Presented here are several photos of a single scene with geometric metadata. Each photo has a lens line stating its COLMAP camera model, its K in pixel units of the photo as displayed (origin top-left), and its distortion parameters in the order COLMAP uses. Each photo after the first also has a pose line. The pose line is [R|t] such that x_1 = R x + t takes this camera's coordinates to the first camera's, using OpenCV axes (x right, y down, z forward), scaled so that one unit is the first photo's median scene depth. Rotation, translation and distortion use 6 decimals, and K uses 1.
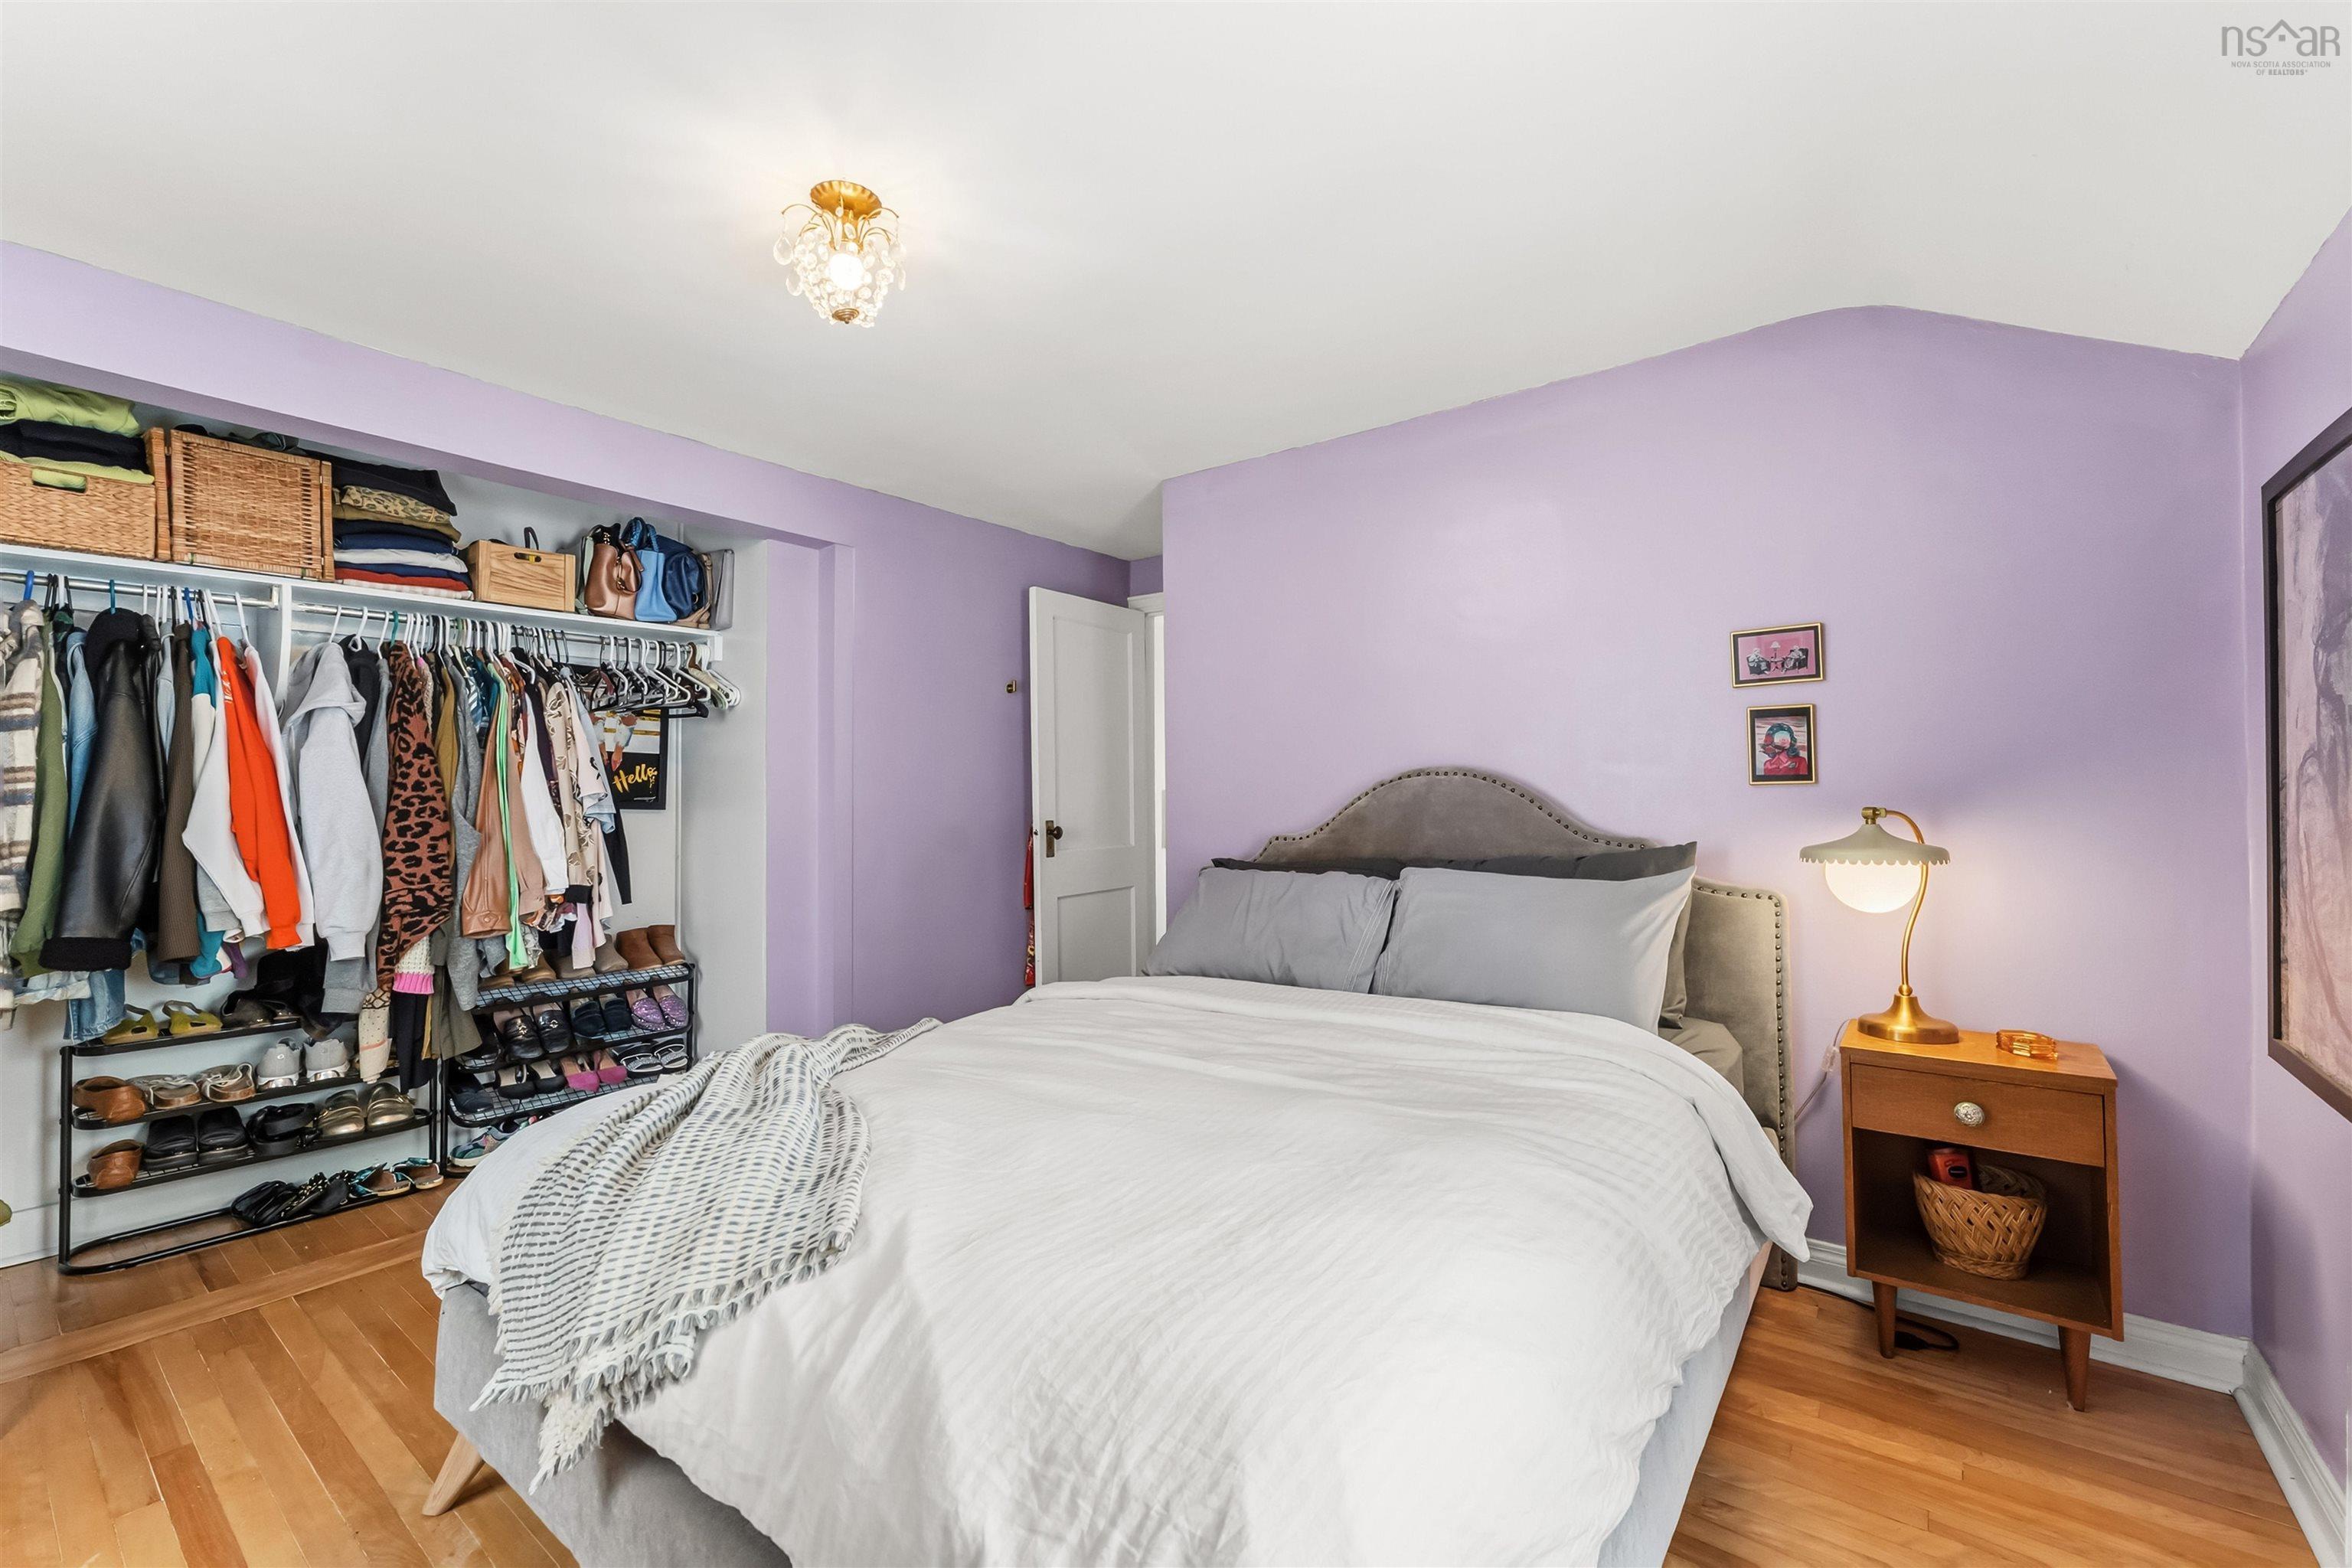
lens RADIAL K [[965.2, 0, 1176.0], [0, 965.2, 785.6], [0, 0, 1]] dist [-0.003728, -0.000145]
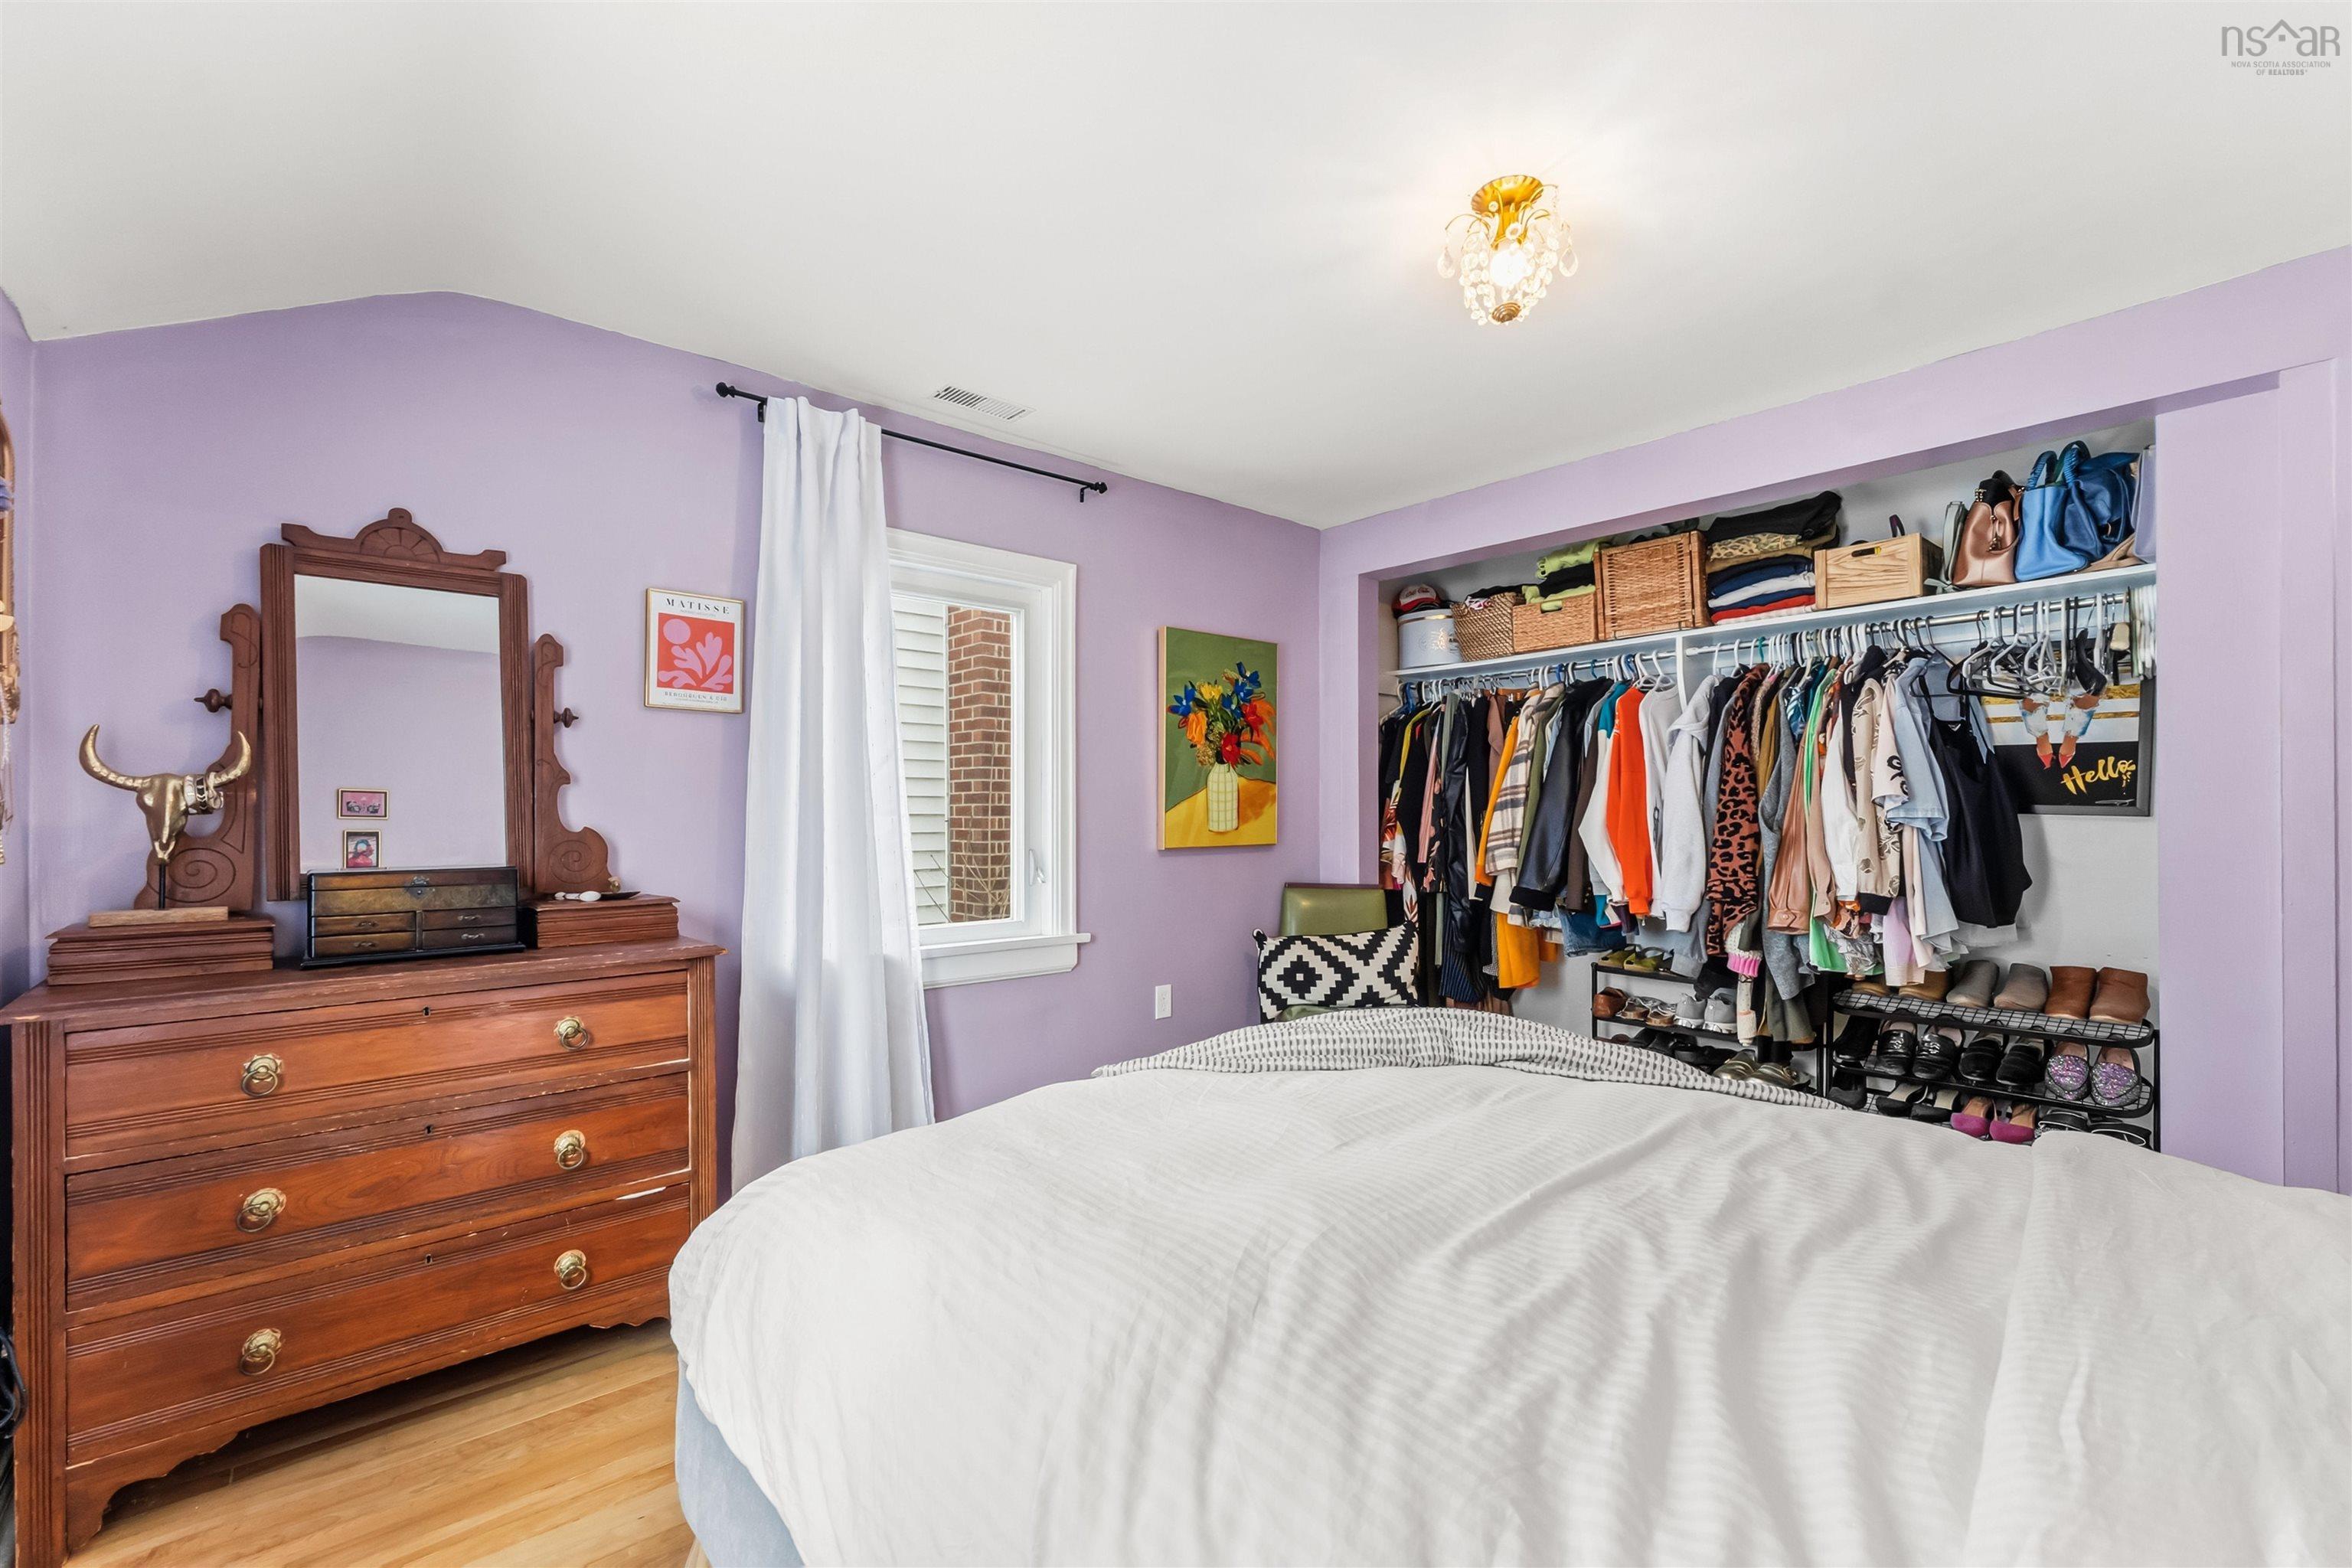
lens RADIAL K [[965.2, 0, 1171.3], [0, 965.2, 804.3], [0, 0, 1]] dist [-0.003728, -0.000145]
pose [[-0.179188, -0.005333, -0.983800, 0.456283], [0.013440, 0.999879, -0.007868, 0.015920], [0.983723, -0.014632, -0.179094, 0.549084]]
